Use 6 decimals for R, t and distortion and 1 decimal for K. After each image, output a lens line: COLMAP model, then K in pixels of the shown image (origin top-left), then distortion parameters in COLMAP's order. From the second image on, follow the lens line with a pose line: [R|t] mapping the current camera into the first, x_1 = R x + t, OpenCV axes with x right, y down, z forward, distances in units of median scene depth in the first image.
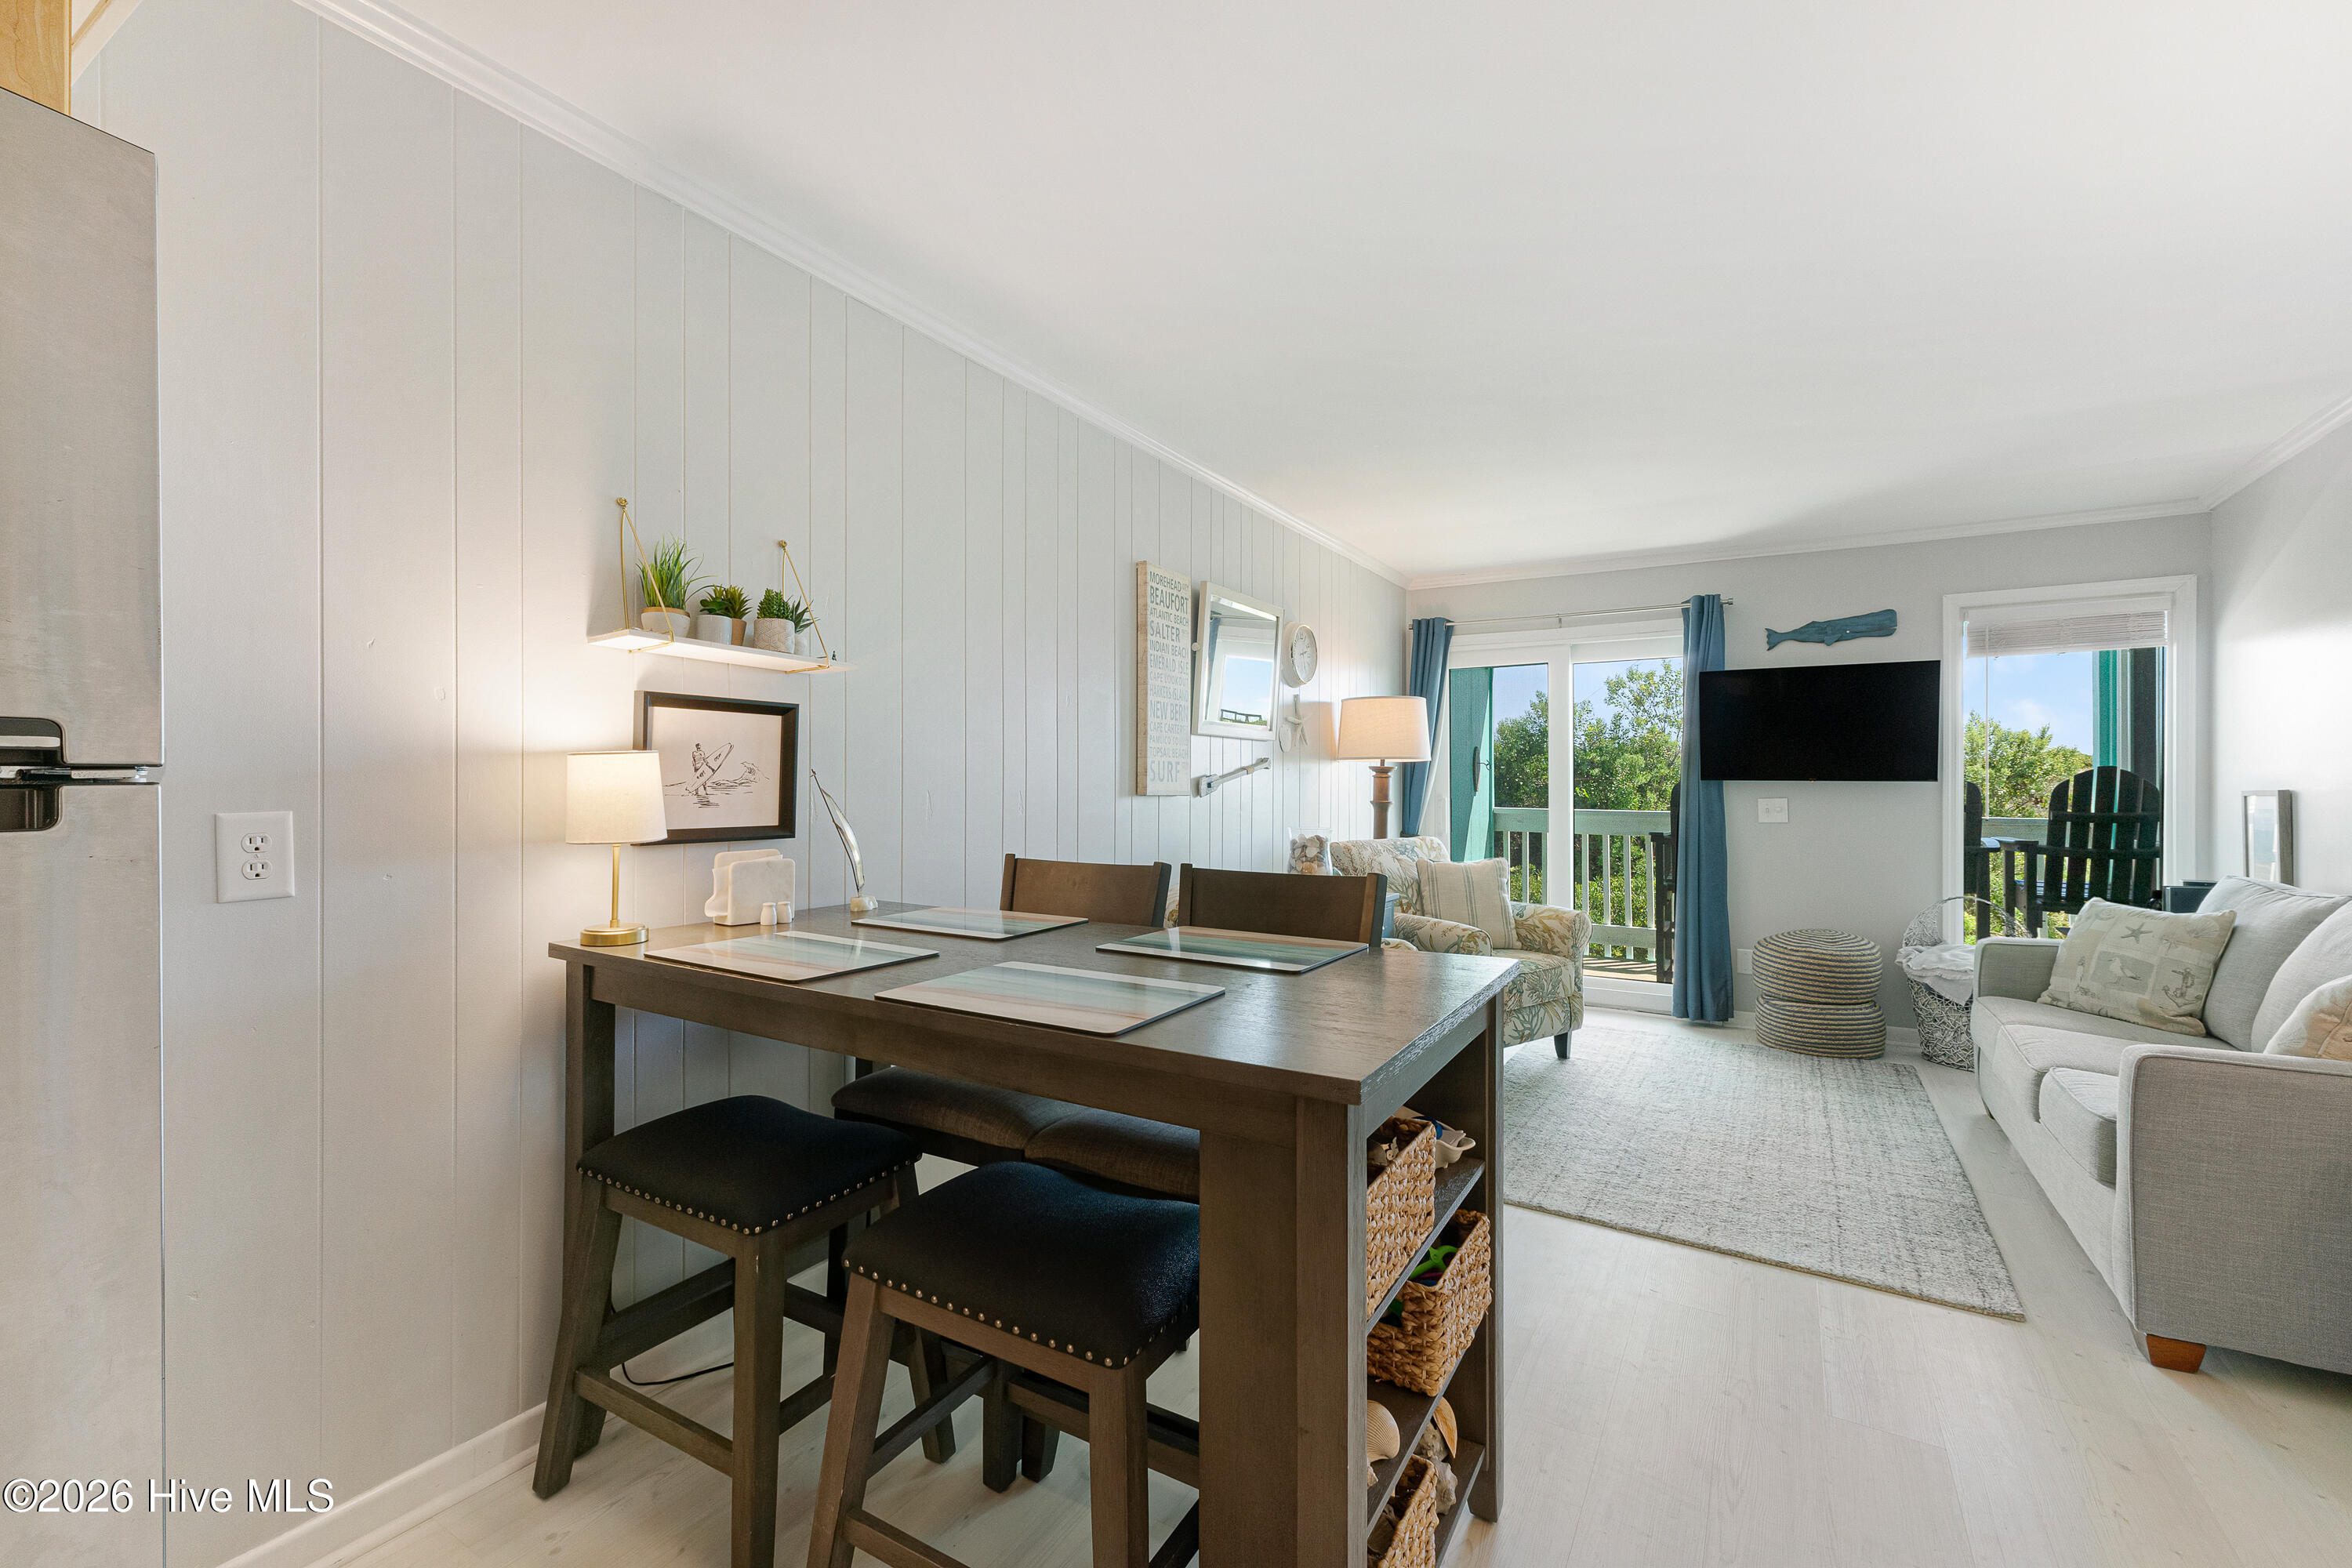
lens RADIAL K [[977.7, 0, 1182.6], [0, 977.7, 780.5], [0, 0, 1]] dist [0.003656, -0.000388]
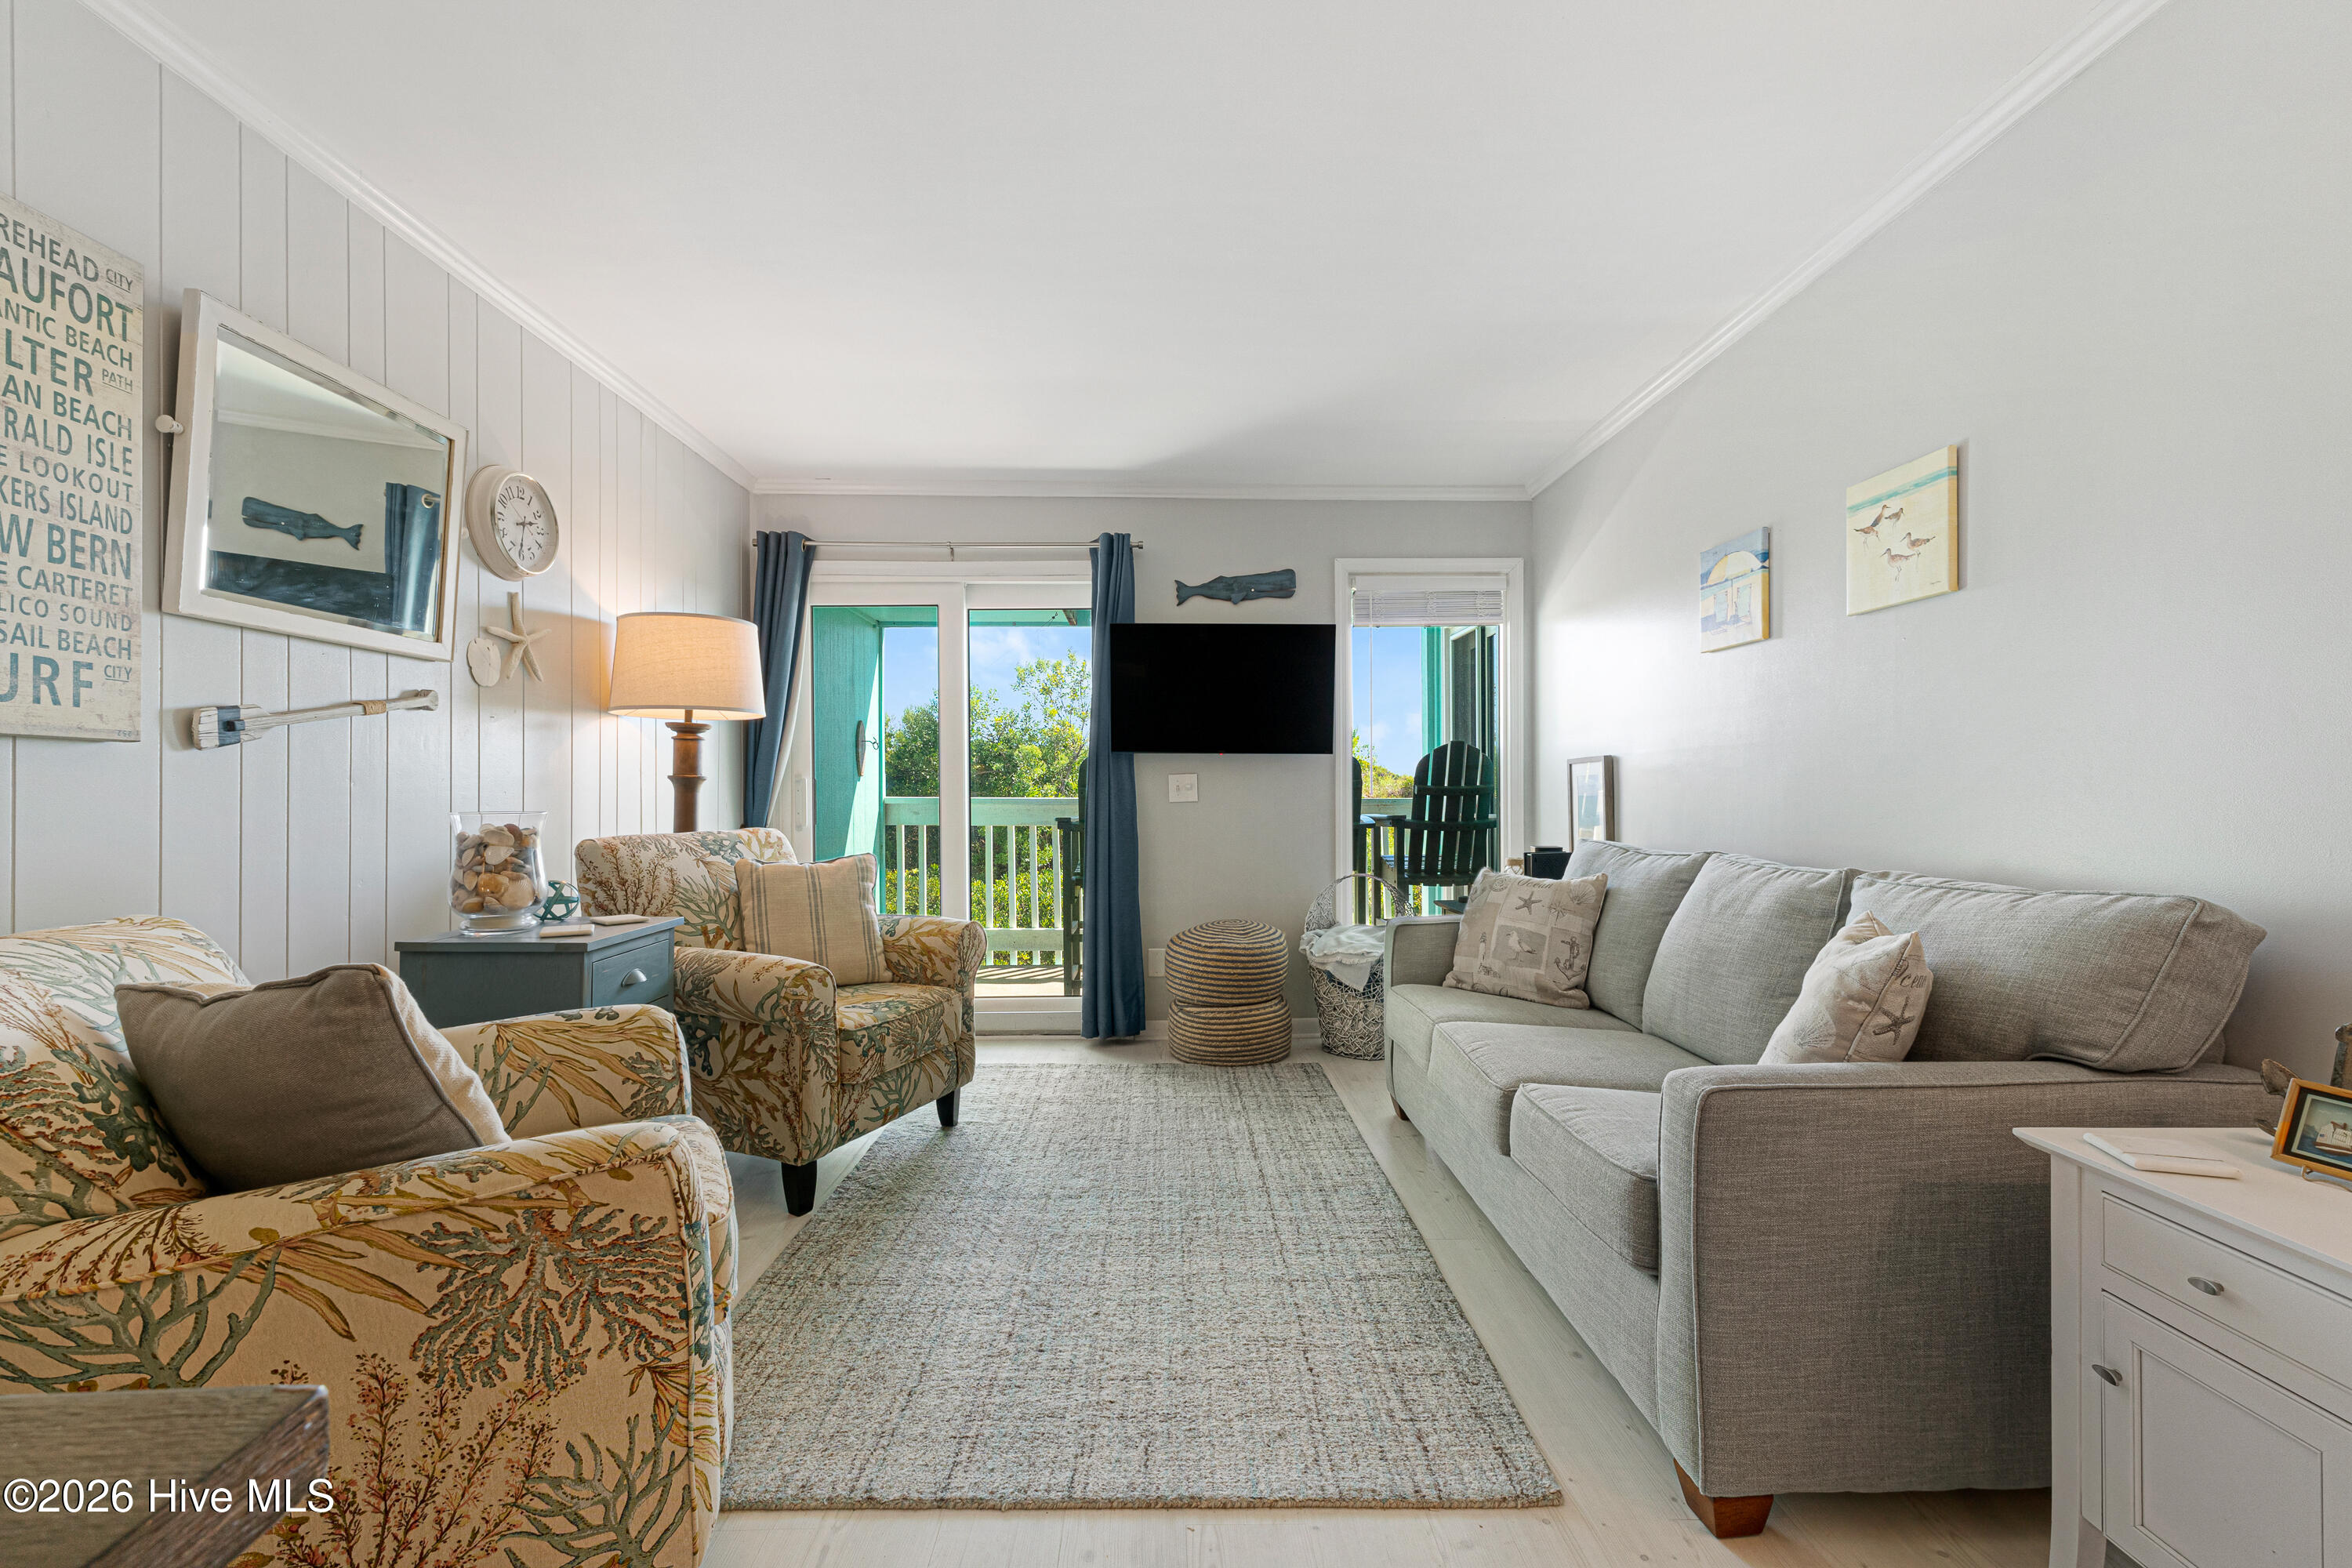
lens RADIAL K [[971.5, 0, 1170.9], [0, 971.5, 784.9], [0, 0, 1]] dist [0.005917, -0.000442]
pose [[0.846062, -0.003133, 0.533075, 0.157785], [0.003790, 0.999993, -0.000139, 0.034413], [-0.533071, 0.002138, 0.846068, 0.328397]]
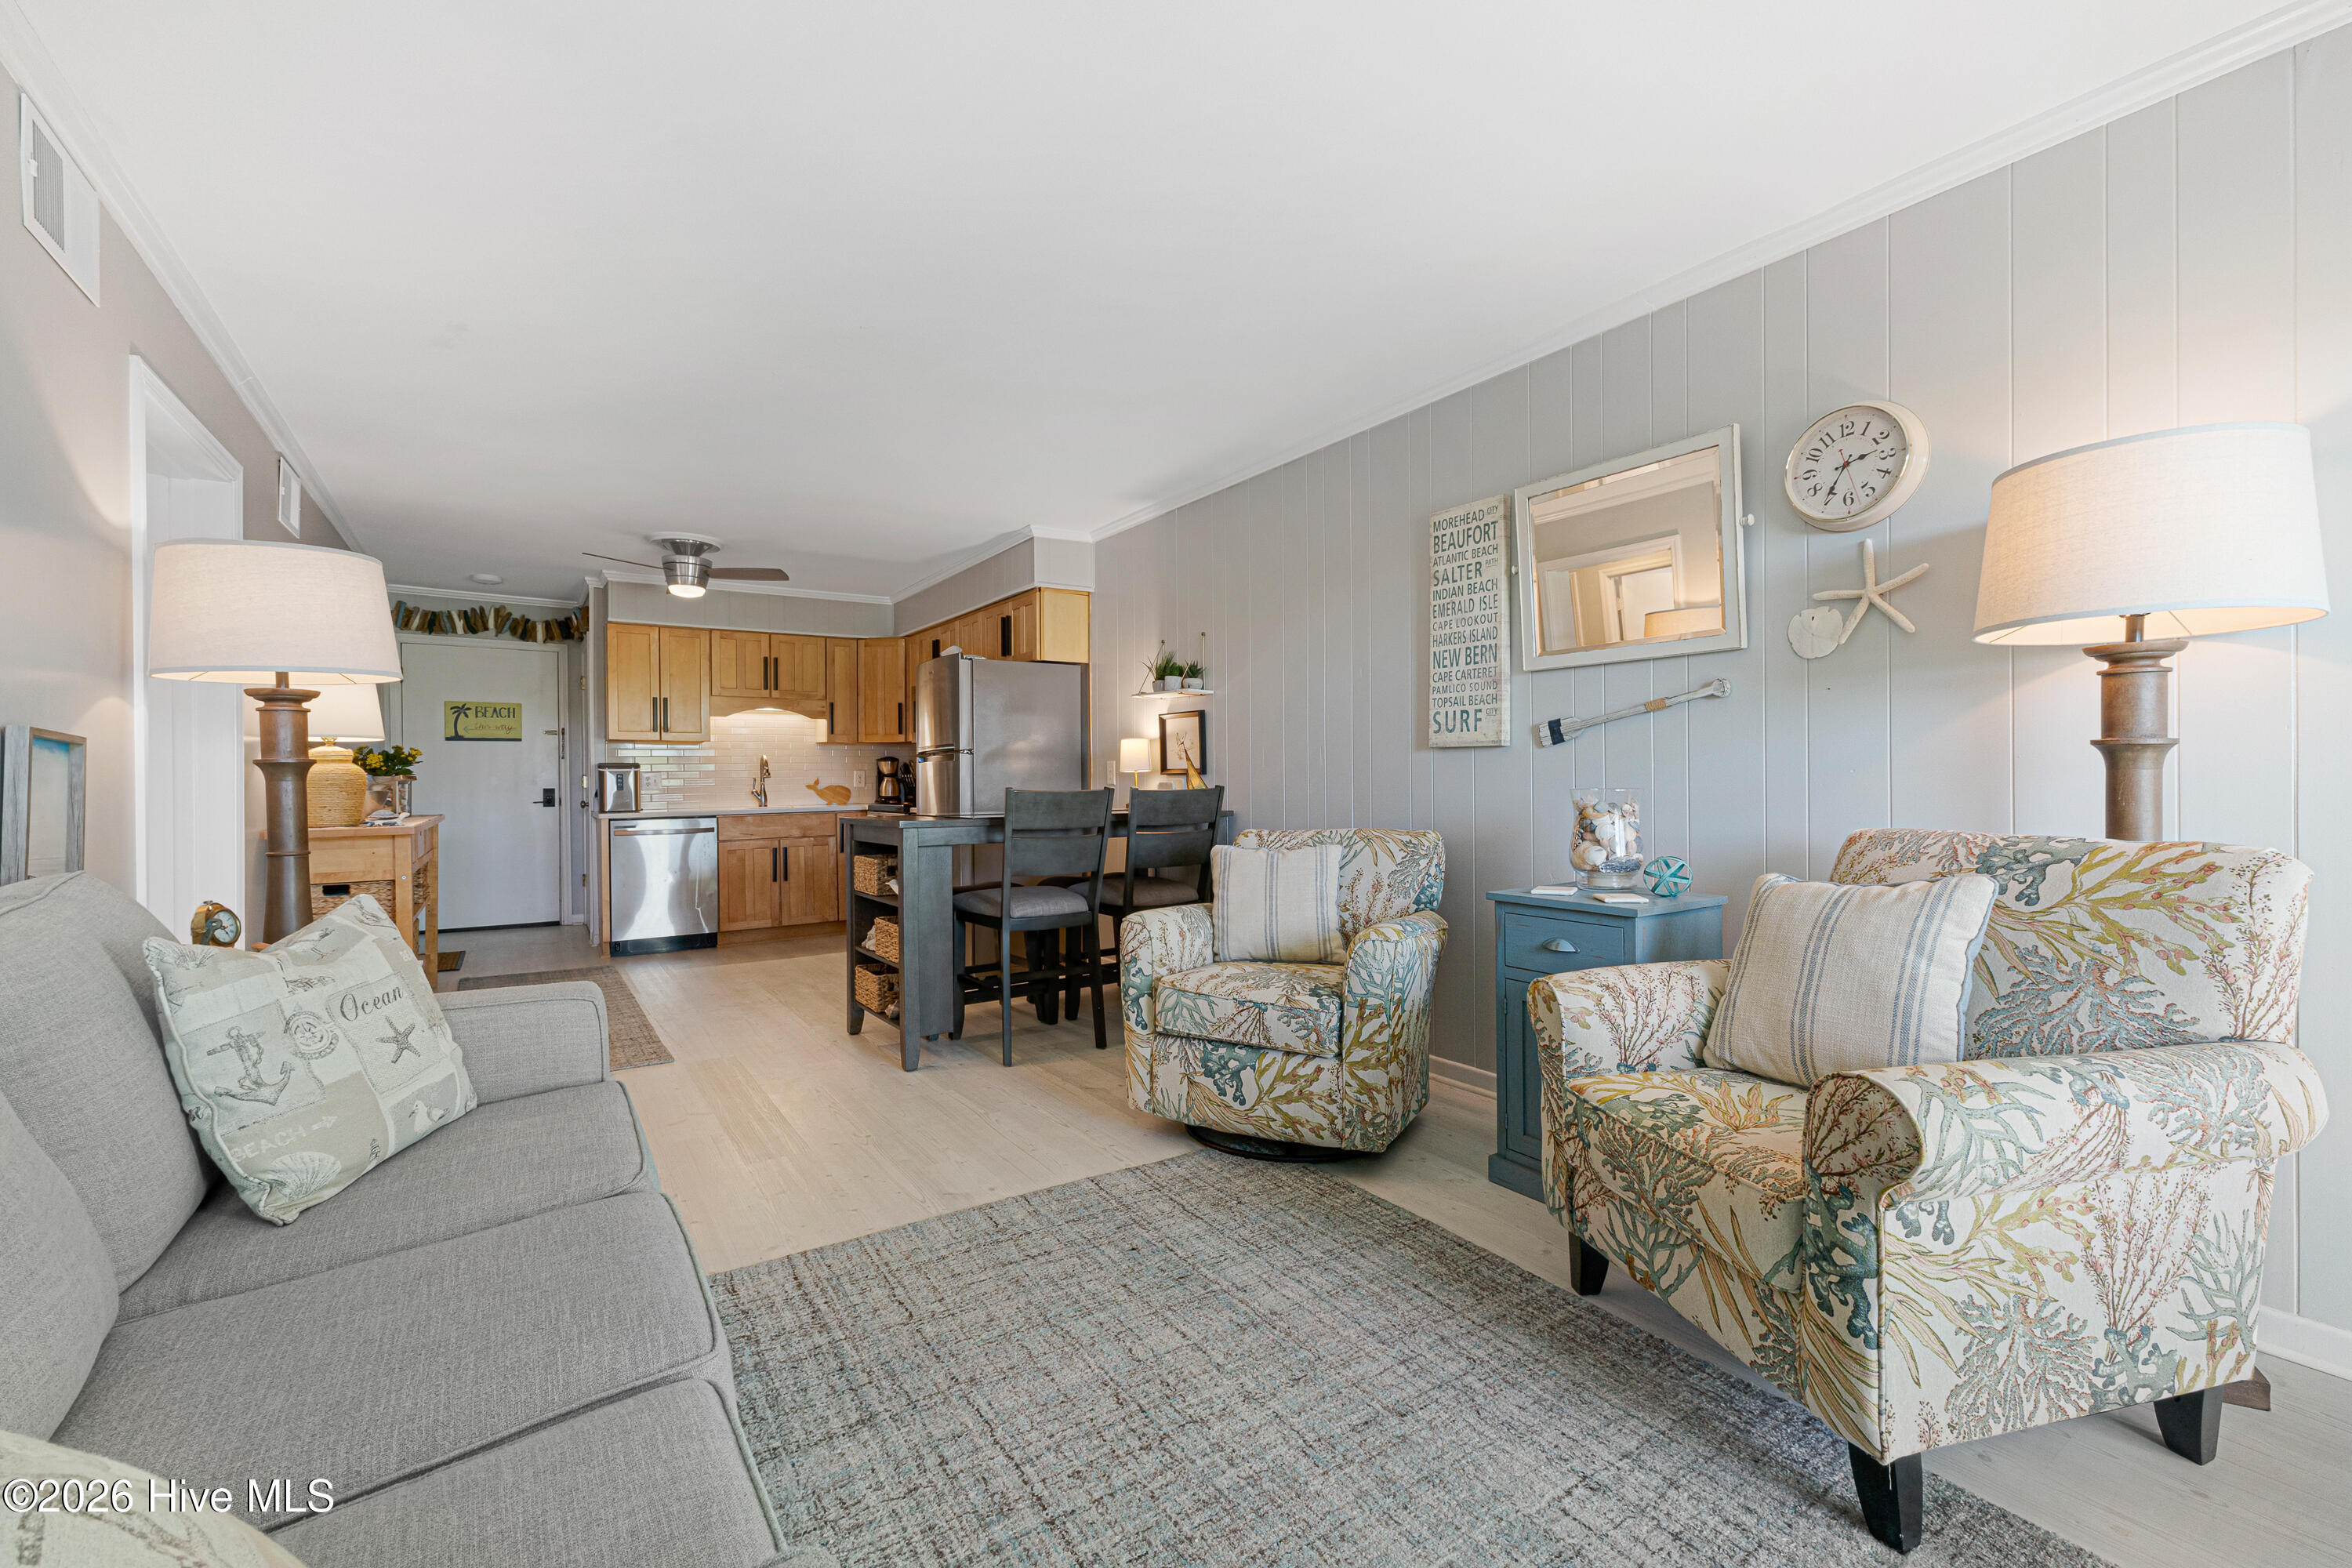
lens RADIAL K [[968.5, 0, 1176.0], [0, 968.5, 784.0], [0, 0, 1]] dist [0.001468, -0.000215]
pose [[-0.415476, 0.004551, -0.909593, 0.841023], [0.007724, 0.999969, 0.001475, 0.042415], [0.909571, -0.006413, -0.415499, 1.009364]]
